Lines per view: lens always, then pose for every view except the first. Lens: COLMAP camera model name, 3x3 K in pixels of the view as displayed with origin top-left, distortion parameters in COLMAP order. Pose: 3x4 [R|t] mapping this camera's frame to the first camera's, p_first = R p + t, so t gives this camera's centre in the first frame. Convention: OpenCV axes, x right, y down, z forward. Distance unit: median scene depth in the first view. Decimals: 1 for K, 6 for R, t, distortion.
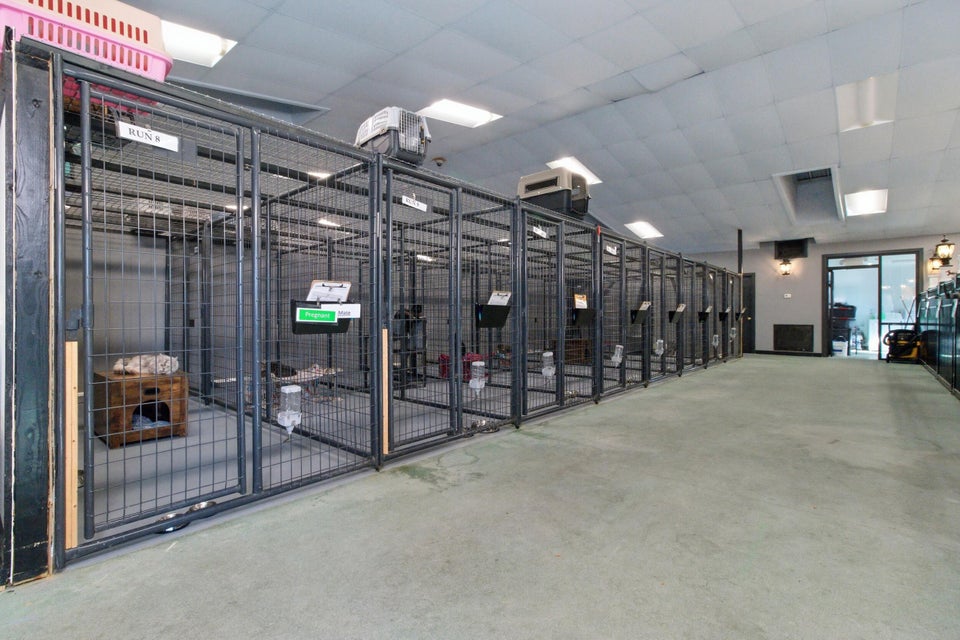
lens RADIAL K [[452.0, 0, 481.4], [0, 452.0, 315.9], [0, 0, 1]] dist [0.003836, 0.002218]
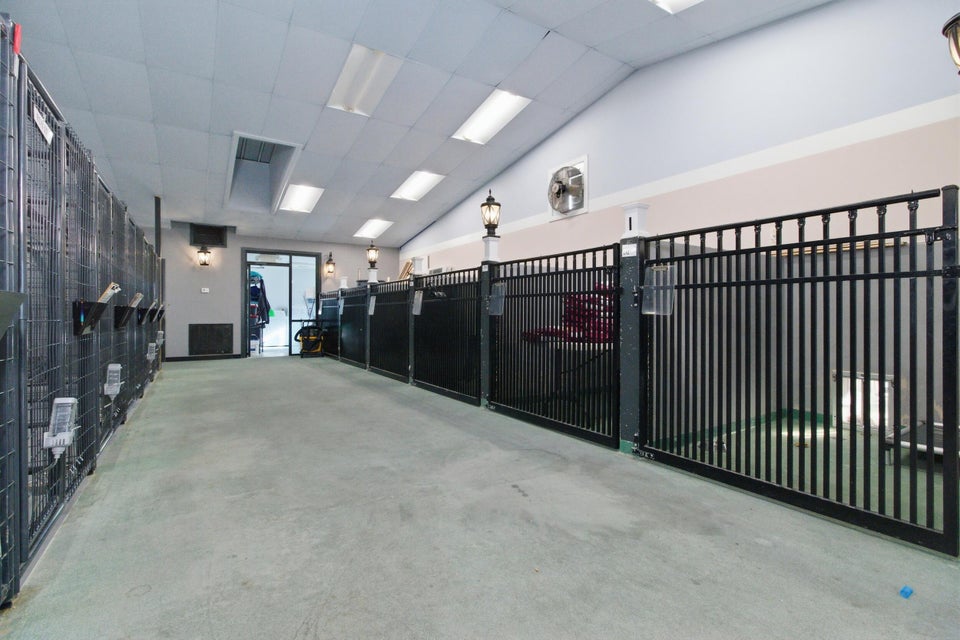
lens RADIAL K [[452.0, 0, 489.2], [0, 452.0, 311.7], [0, 0, 1]] dist [0.003836, 0.002218]
pose [[0.297014, -0.001908, 0.954871, 0.024594], [0.005134, 0.999987, 0.000401, -0.001758], [-0.954859, 0.004784, 0.297020, 0.258147]]
